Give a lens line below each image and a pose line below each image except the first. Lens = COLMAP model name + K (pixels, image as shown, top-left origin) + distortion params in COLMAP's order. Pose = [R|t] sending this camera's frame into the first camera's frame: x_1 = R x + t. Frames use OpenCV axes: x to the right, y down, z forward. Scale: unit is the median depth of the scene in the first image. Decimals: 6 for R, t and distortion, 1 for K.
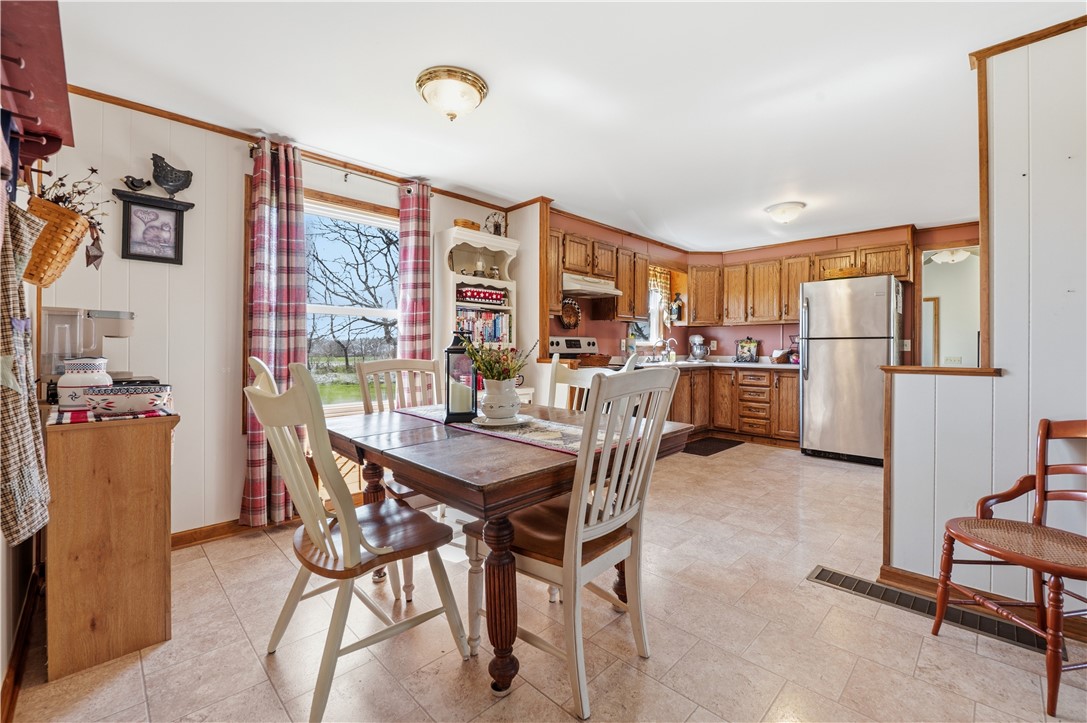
lens RADIAL K [[451.1, 0, 544.6], [0, 451.1, 348.2], [0, 0, 1]] dist [-0.010169, -0.000463]
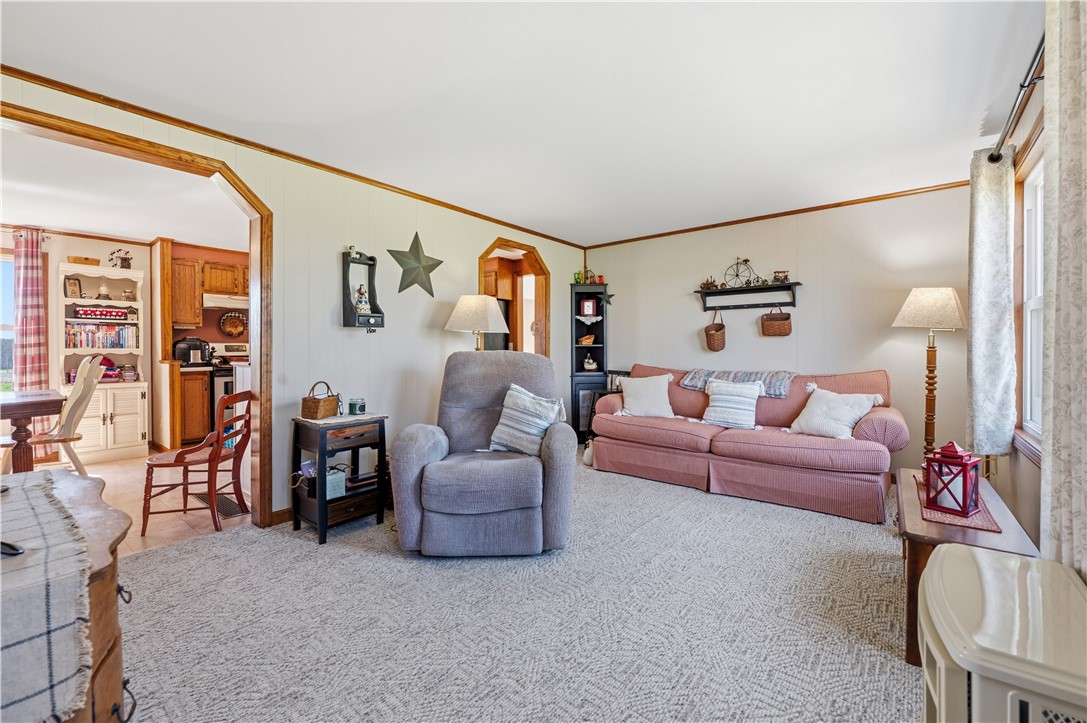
lens RADIAL K [[450.9, 0, 544.4], [0, 450.9, 352.7], [0, 0, 1]] dist [-0.009117, -0.000320]
pose [[0.994135, -0.010381, 0.107650, 0.698724], [0.009800, 0.999934, 0.005918, 0.002760], [-0.107705, -0.004829, 0.994171, -0.304106]]
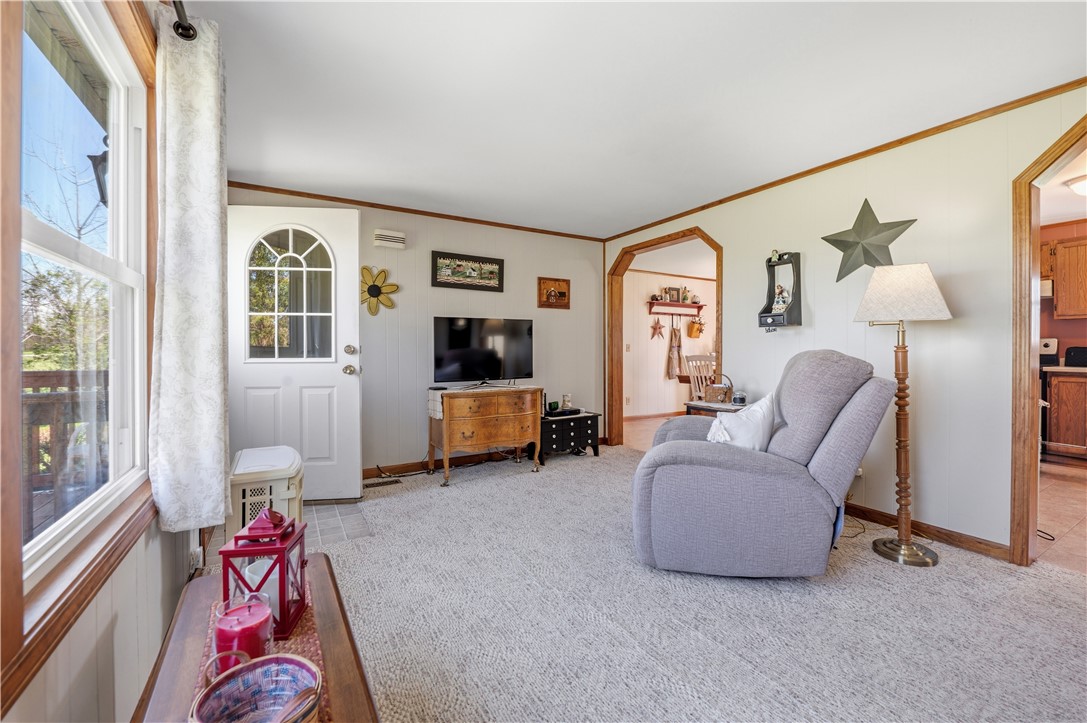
lens RADIAL K [[446.8, 0, 545.9], [0, 446.8, 350.4], [0, 0, 1]] dist [-0.007810, -0.000217]
pose [[-0.244792, -0.004647, -0.969565, 1.208456], [0.000588, 0.999988, -0.004942, 0.005658], [0.969575, -0.001780, -0.244786, 0.171936]]
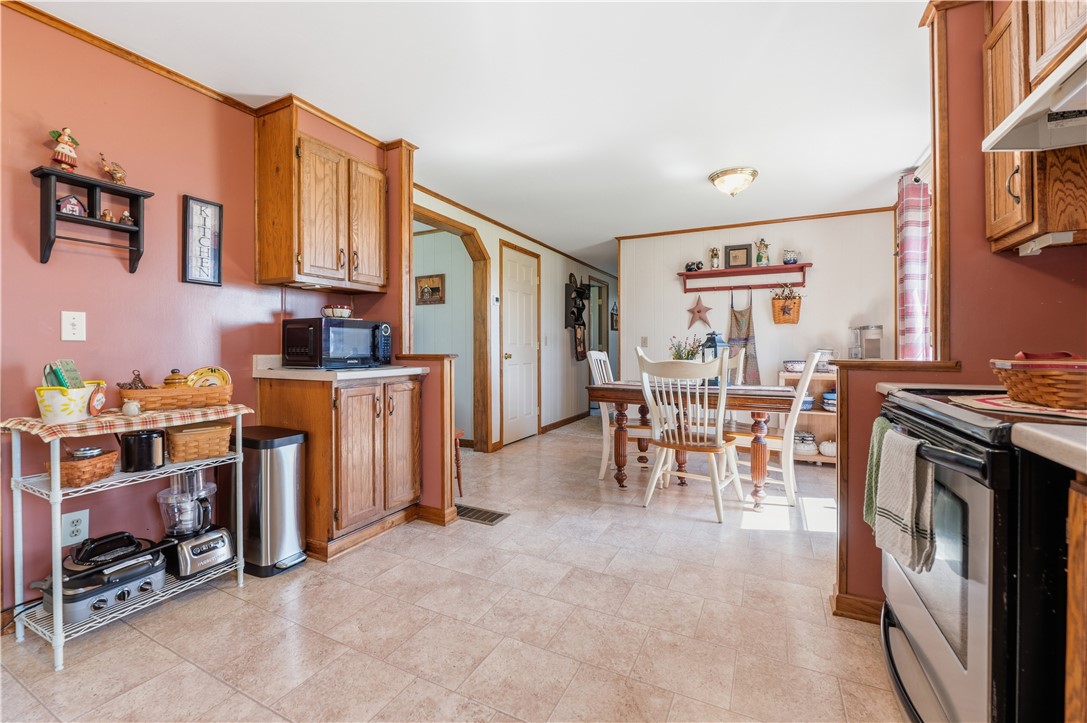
lens RADIAL K [[451.1, 0, 544.6], [0, 451.1, 348.2], [0, 0, 1]] dist [-0.010169, -0.000463]
pose [[-0.947761, -0.005031, -0.318942, 0.379723], [-0.003859, 0.999983, -0.004306, 0.010744], [0.318958, -0.002851, -0.947765, 0.952618]]
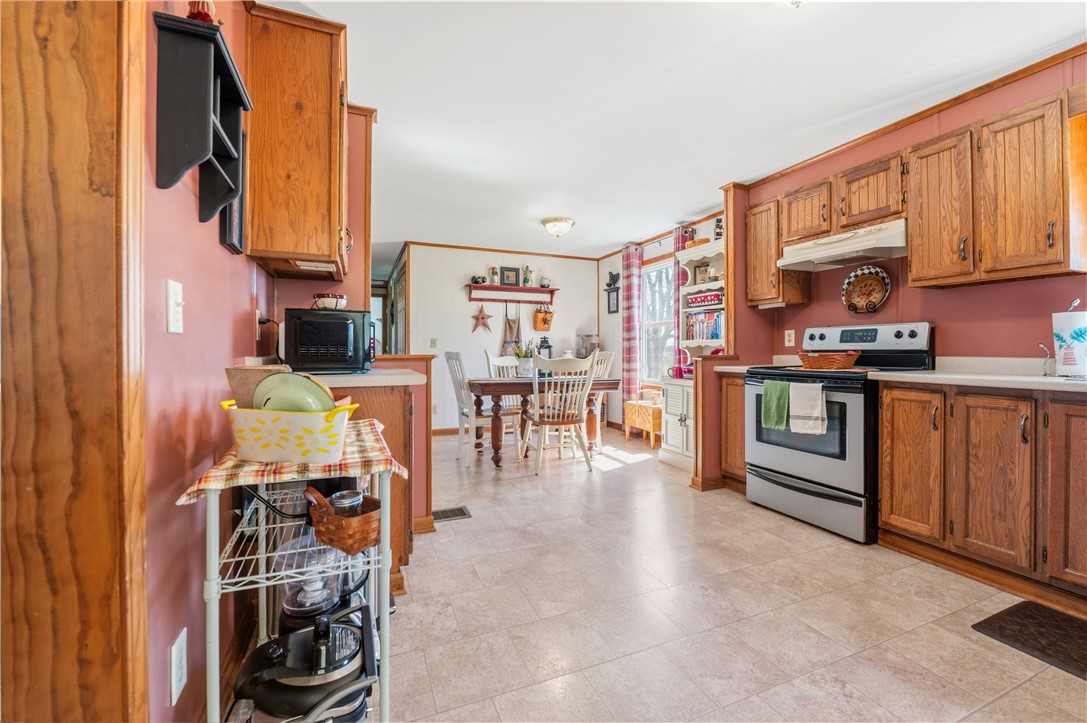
lens RADIAL K [[446.8, 0, 545.9], [0, 446.8, 350.4], [0, 0, 1]] dist [-0.007810, -0.000217]
pose [[-0.373201, -0.003973, -0.927742, 0.740066], [-0.000895, 0.999992, -0.003923, 0.012843], [0.927750, -0.000633, -0.373201, 0.726786]]
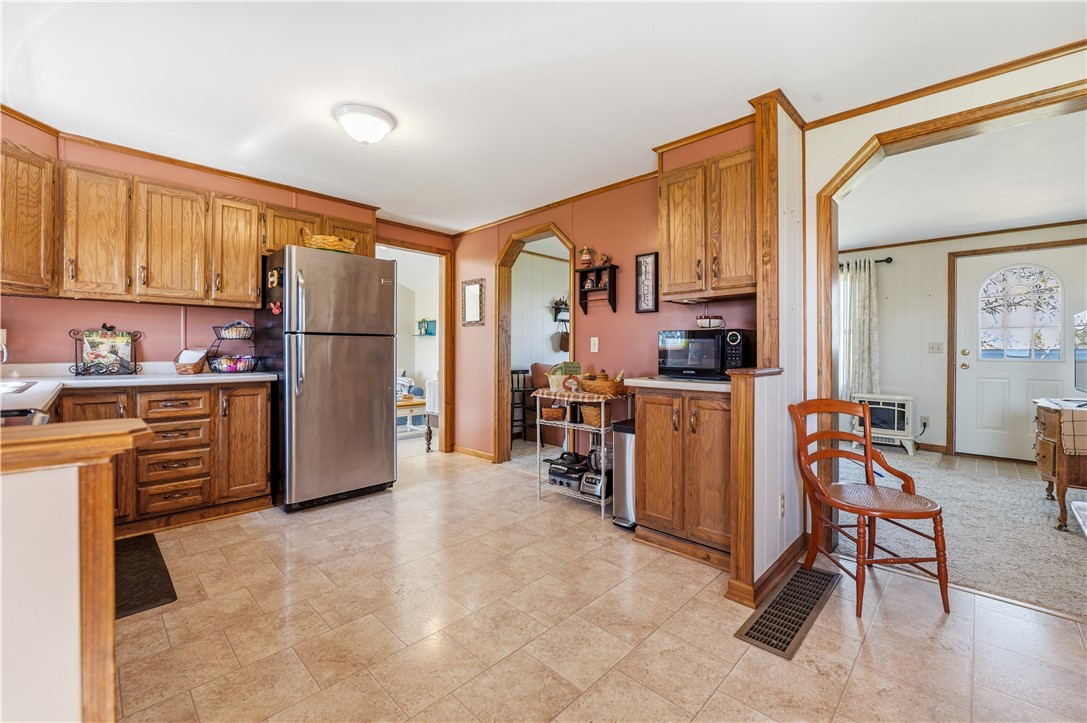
lens RADIAL K [[446.8, 0, 545.9], [0, 446.8, 350.4], [0, 0, 1]] dist [-0.007810, -0.000217]
pose [[-0.017990, -0.005130, 0.999825, -0.060360], [-0.005571, 0.999972, 0.005030, -0.001312], [-0.999823, -0.005480, -0.018018, 0.588756]]
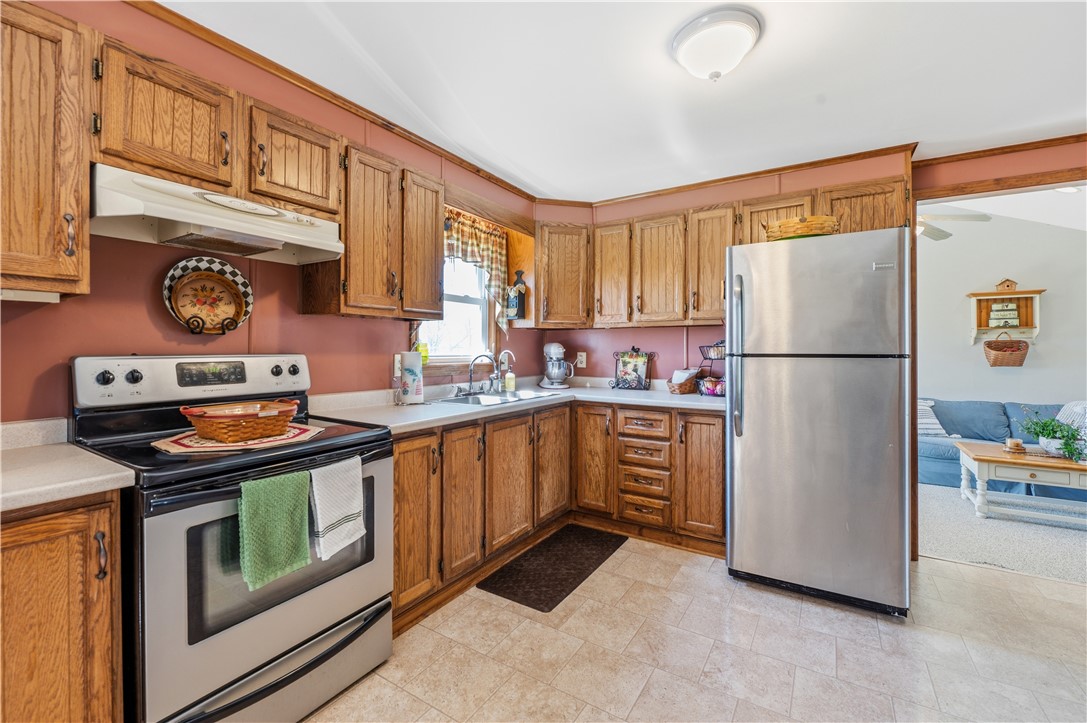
lens RADIAL K [[451.1, 0, 544.6], [0, 451.1, 348.2], [0, 0, 1]] dist [-0.010169, -0.000463]
pose [[0.974898, -0.003311, 0.222628, 0.227714], [0.003467, 0.999994, -0.000312, -0.026791], [-0.222626, 0.001076, 0.974903, 0.494857]]
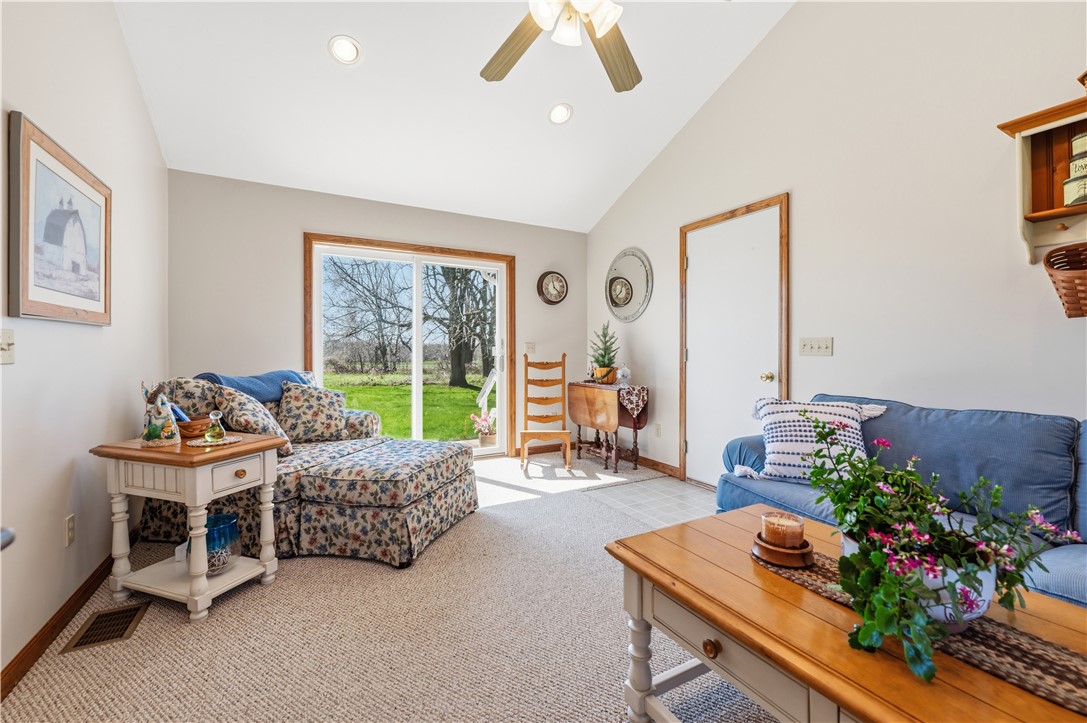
lens RADIAL K [[451.1, 0, 544.6], [0, 451.1, 348.2], [0, 0, 1]] dist [-0.010169, -0.000463]
pose [[0.960559, -0.005477, -0.278021, 1.125722], [0.005223, 0.999985, -0.001656, 0.041240], [0.278026, 0.000138, 0.960573, 0.795536]]
